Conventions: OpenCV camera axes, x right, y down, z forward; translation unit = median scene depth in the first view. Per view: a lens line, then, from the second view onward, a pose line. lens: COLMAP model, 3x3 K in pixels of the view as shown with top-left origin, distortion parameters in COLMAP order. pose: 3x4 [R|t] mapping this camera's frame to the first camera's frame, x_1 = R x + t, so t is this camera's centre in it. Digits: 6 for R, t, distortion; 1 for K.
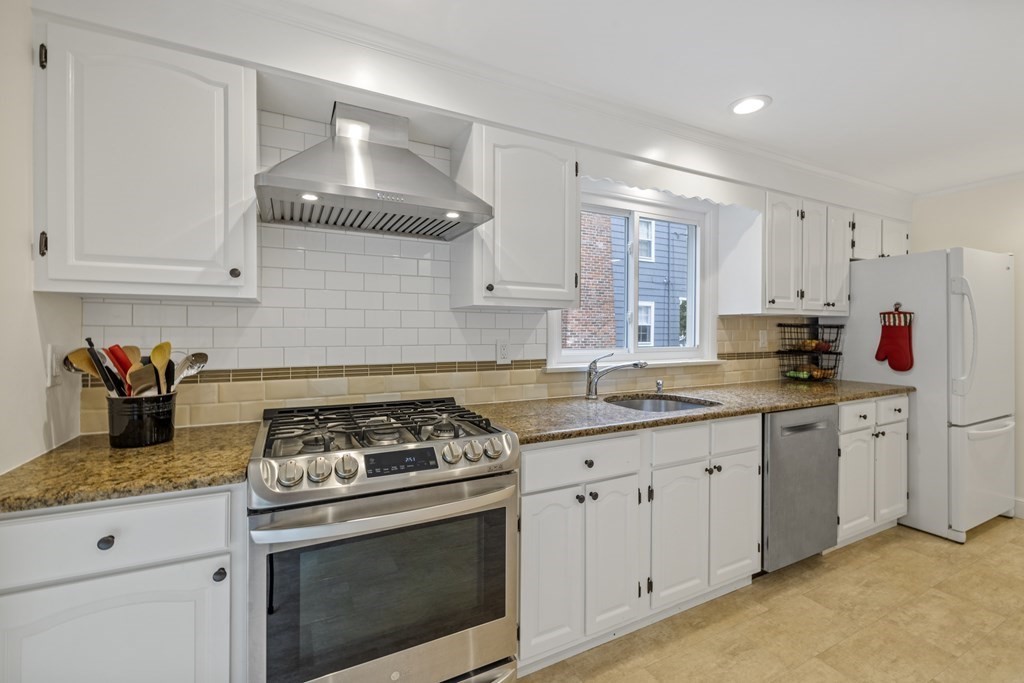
lens RADIAL K [[427.2, 0, 504.7], [0, 427.2, 333.7], [0, 0, 1]] dist [-0.000802, -0.000059]
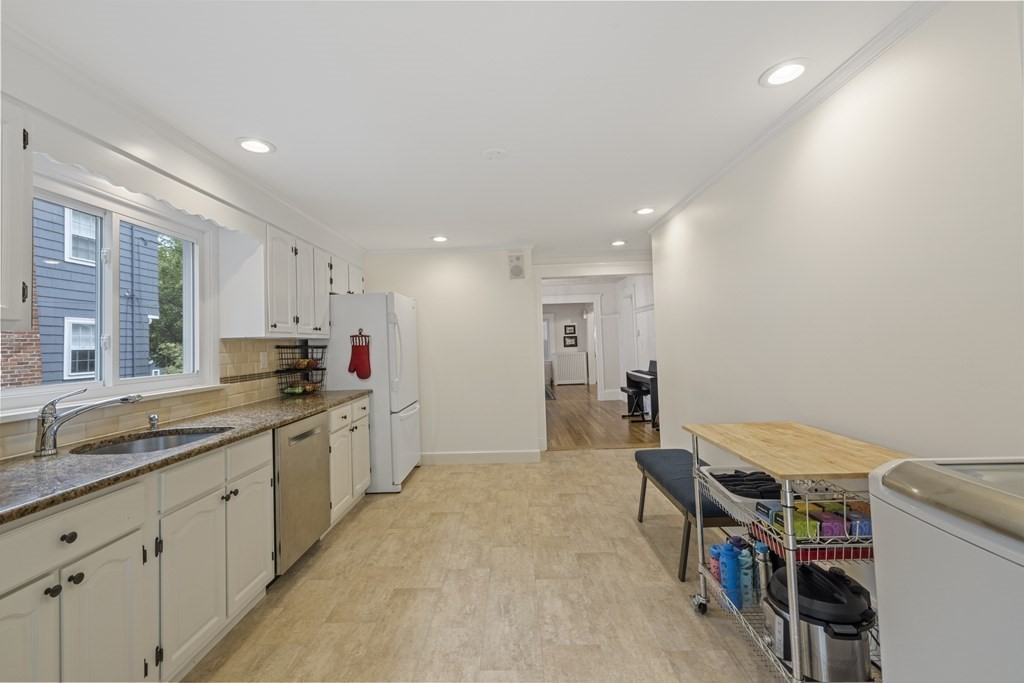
lens RADIAL K [[427.2, 0, 504.7], [0, 427.2, 333.7], [0, 0, 1]] dist [-0.000802, -0.000059]
pose [[0.462652, 0.004454, 0.886529, -0.074844], [0.038847, 0.998925, -0.025292, -0.004668], [-0.885688, 0.046141, 0.461982, -0.029898]]
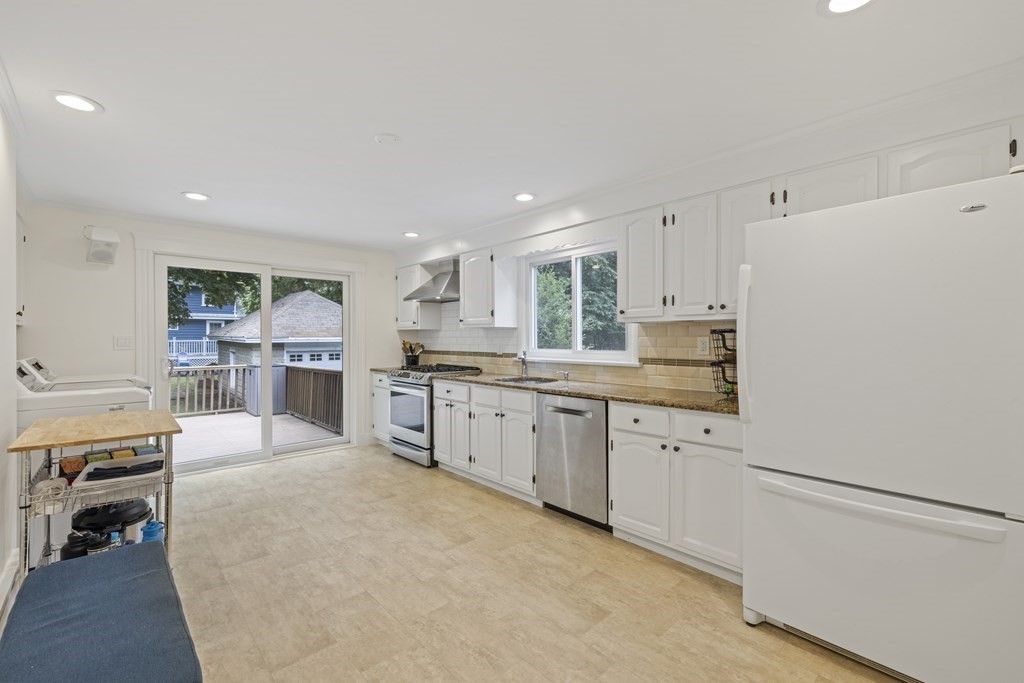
lens RADIAL K [[437.5, 0, 512.0], [0, 437.5, 341.5], [0, 0, 1]] dist [0.000007, 0.000042]
pose [[0.281443, 0.004682, -0.959567, 1.787972], [-0.004395, 0.999984, 0.003590, 0.000947], [0.959568, 0.003207, 0.281459, 0.415582]]
